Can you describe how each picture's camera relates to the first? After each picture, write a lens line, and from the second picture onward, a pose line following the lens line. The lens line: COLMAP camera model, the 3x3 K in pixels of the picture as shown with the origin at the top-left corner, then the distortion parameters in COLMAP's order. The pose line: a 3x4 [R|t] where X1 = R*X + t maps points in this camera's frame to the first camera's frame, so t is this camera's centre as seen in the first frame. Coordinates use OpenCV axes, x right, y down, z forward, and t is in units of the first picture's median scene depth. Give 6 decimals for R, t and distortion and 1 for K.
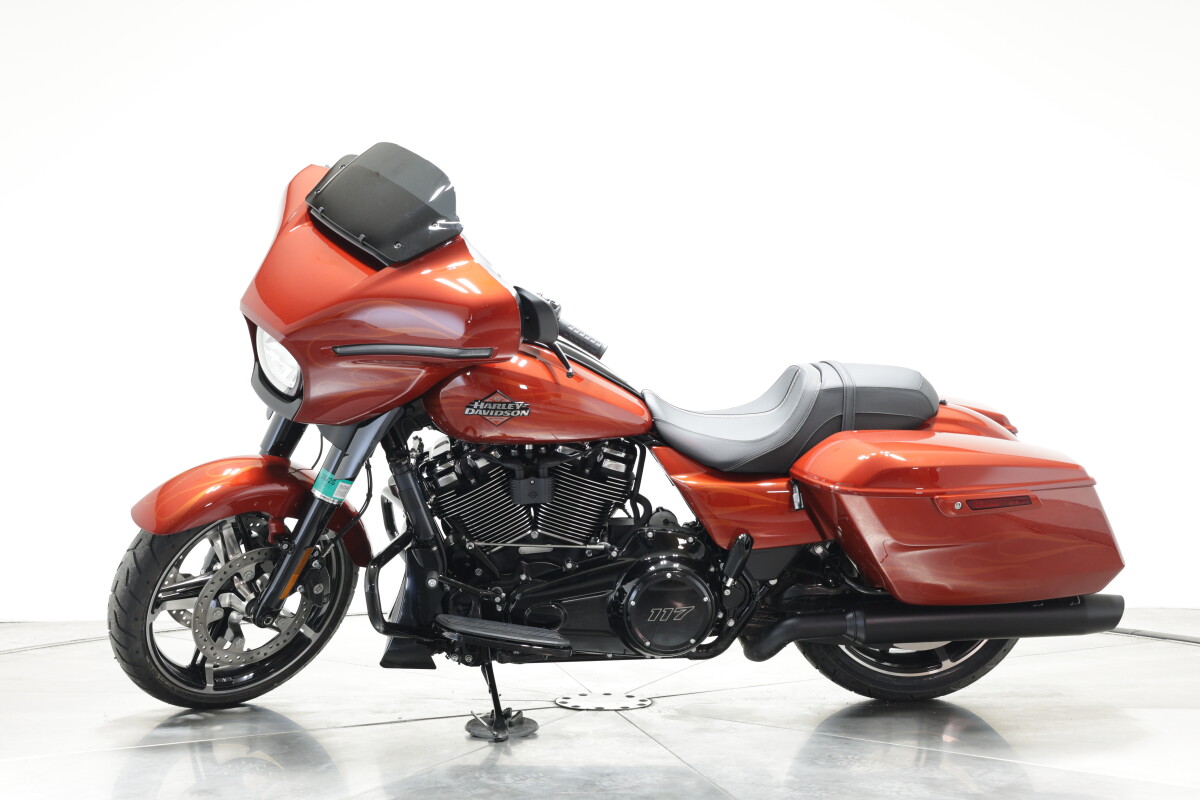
lens RADIAL K [[1628.3, 0, 600.0], [0, 1628.3, 400.0], [0, 0, 1]] dist [-0.007109, -0.014211]
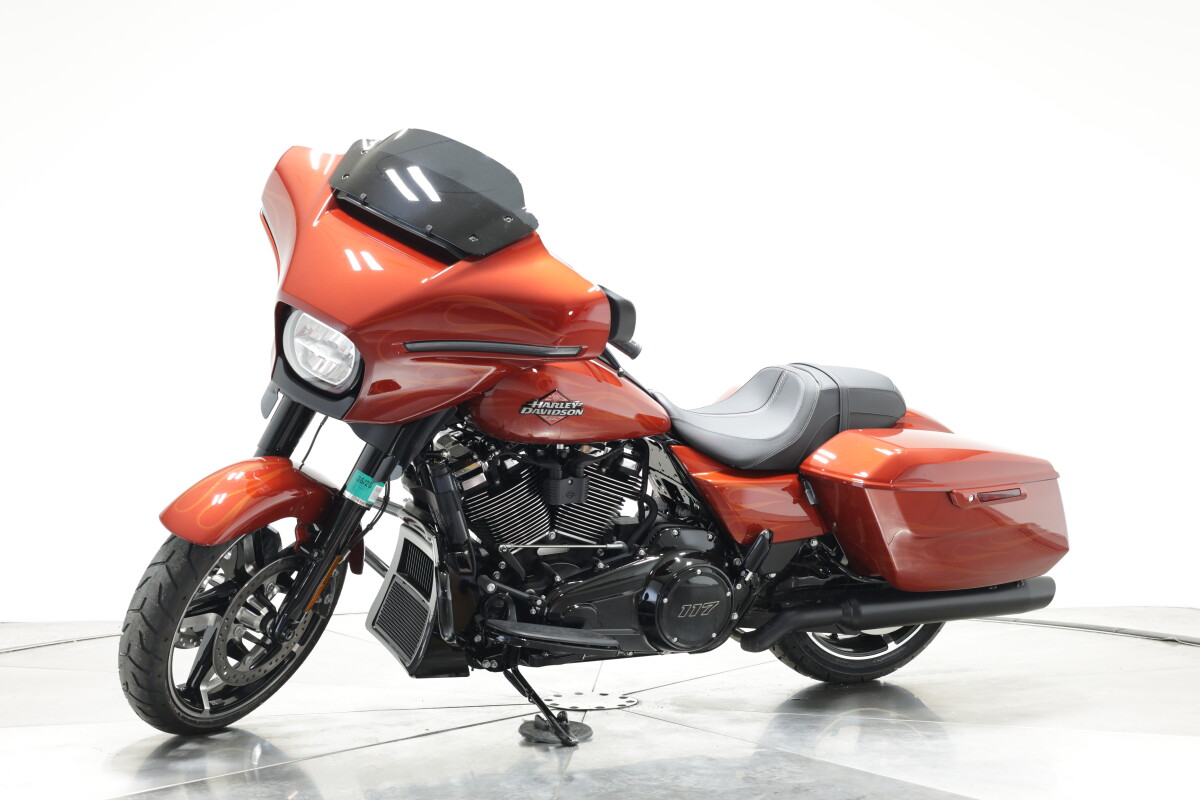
lens RADIAL K [[1628.3, 0, 600.0], [0, 1628.3, 400.0], [0, 0, 1]] dist [-0.007109, -0.014211]
pose [[0.936103, 0.004581, 0.351697, -0.365412], [-0.005535, 0.999983, 0.001707, -0.001195], [-0.351683, -0.003545, 0.936112, 0.066666]]
